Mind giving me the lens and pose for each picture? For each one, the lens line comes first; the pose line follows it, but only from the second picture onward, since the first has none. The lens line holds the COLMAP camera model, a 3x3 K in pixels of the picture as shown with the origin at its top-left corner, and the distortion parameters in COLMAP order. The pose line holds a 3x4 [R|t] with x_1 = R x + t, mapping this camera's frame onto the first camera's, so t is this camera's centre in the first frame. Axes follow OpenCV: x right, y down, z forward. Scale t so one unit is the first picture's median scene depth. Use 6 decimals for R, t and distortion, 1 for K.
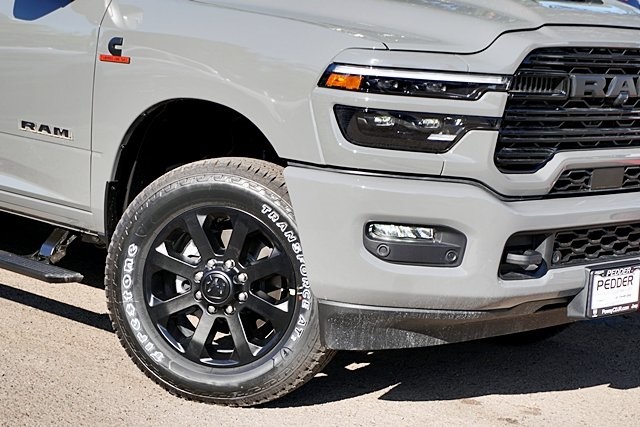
lens RADIAL K [[1615.8, 0, 320.0], [0, 1615.8, 213.5], [0, 0, 1]] dist [-0.049277, 0.055628]
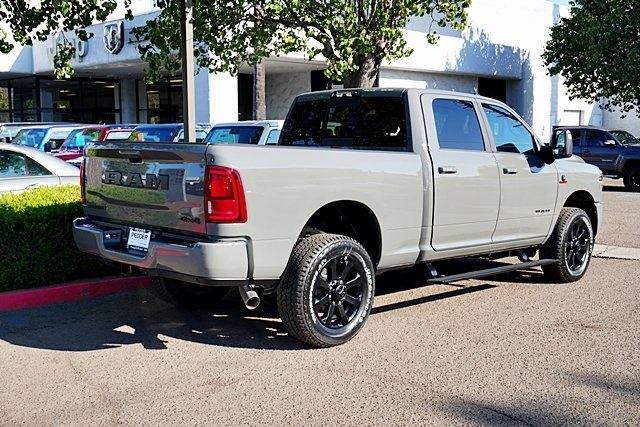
lens RADIAL K [[732.6, 0, 320.0], [0, 732.6, 213.5], [0, 0, 1]] dist [0.001483, 0.000238]
pose [[0.032457, -0.159312, 0.986695, -1.572613], [0.124927, 0.980119, 0.154141, -0.320542], [-0.991635, 0.118262, 0.051714, 1.456775]]
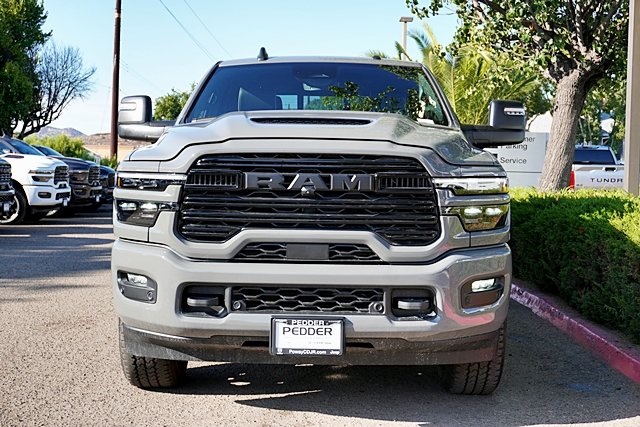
lens RADIAL K [[915.5, 0, 320.0], [0, 915.5, 213.5], [0, 0, 1]] dist [-0.001524, 0.000070]
pose [[0.655949, -0.020911, -0.754516, 0.768660], [-0.072833, 0.993198, -0.090844, 0.015165], [0.751284, 0.114542, 0.649964, 0.524594]]
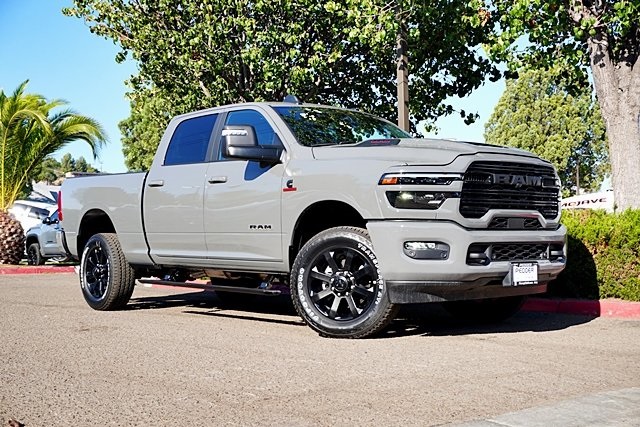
lens RADIAL K [[873.2, 0, 328.1], [0, 873.2, 211.5], [0, 0, 1]] dist [0.022916, 0.029883]
pose [[0.993374, -0.075207, -0.086905, 0.030457], [0.058925, 0.982499, -0.176704, 0.159670], [0.098673, 0.170412, 0.980420, -0.188254]]
